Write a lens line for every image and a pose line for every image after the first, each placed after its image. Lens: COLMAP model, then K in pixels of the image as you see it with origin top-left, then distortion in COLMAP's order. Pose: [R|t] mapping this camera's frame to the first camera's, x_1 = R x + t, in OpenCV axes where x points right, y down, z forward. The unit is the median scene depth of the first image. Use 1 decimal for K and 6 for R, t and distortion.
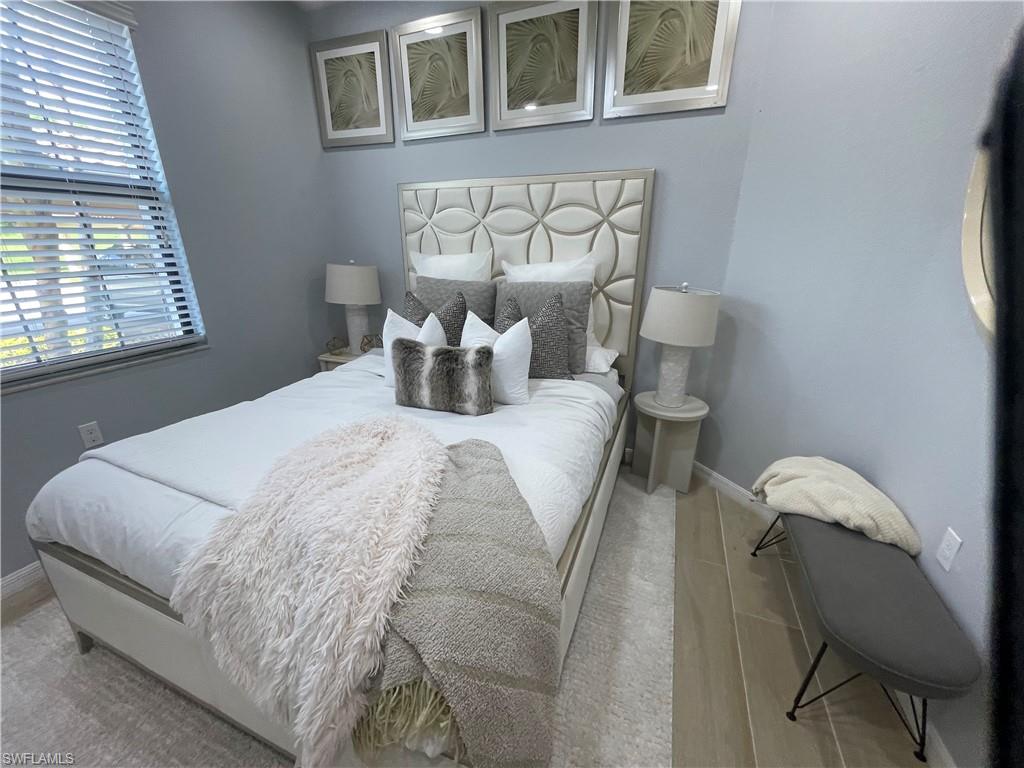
lens RADIAL K [[413.4, 0, 508.6], [0, 413.4, 390.8], [0, 0, 1]] dist [-0.001583, -0.000012]
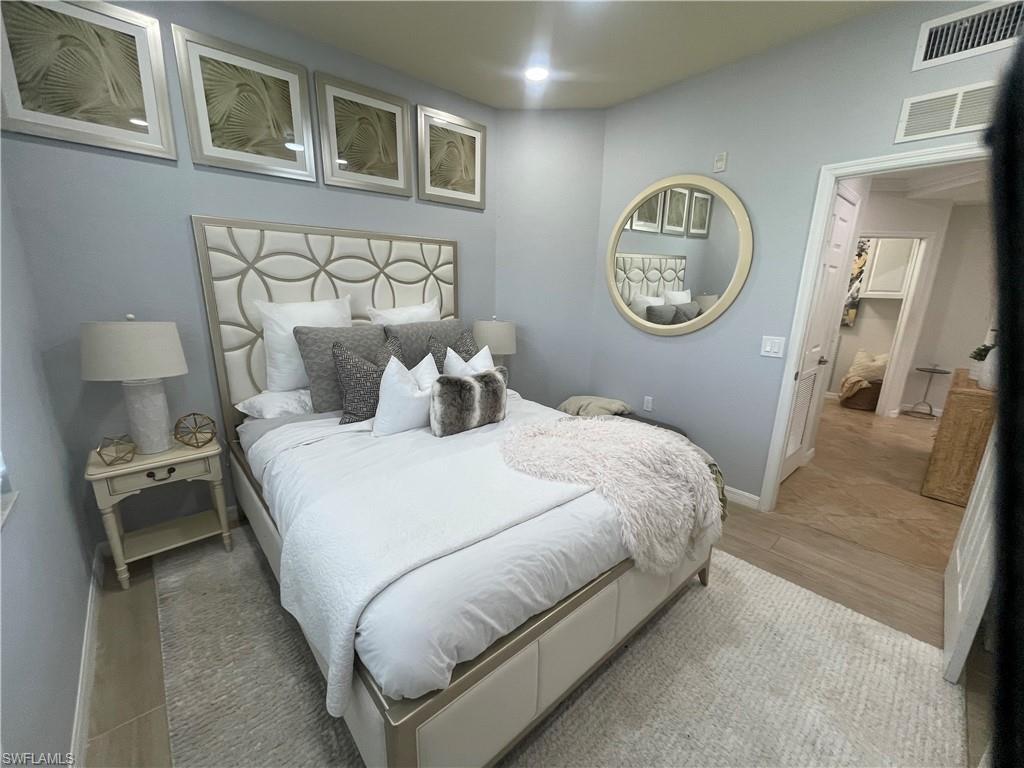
lens RADIAL K [[407.6, 0, 443.6], [0, 407.6, 395.3], [0, 0, 1]] dist [-0.000576, -0.000057]
pose [[0.515838, -0.206758, 0.831362, -0.933653], [0.284266, 0.956767, 0.061566, -0.113497], [-0.808149, 0.204570, 0.552311, 0.339066]]
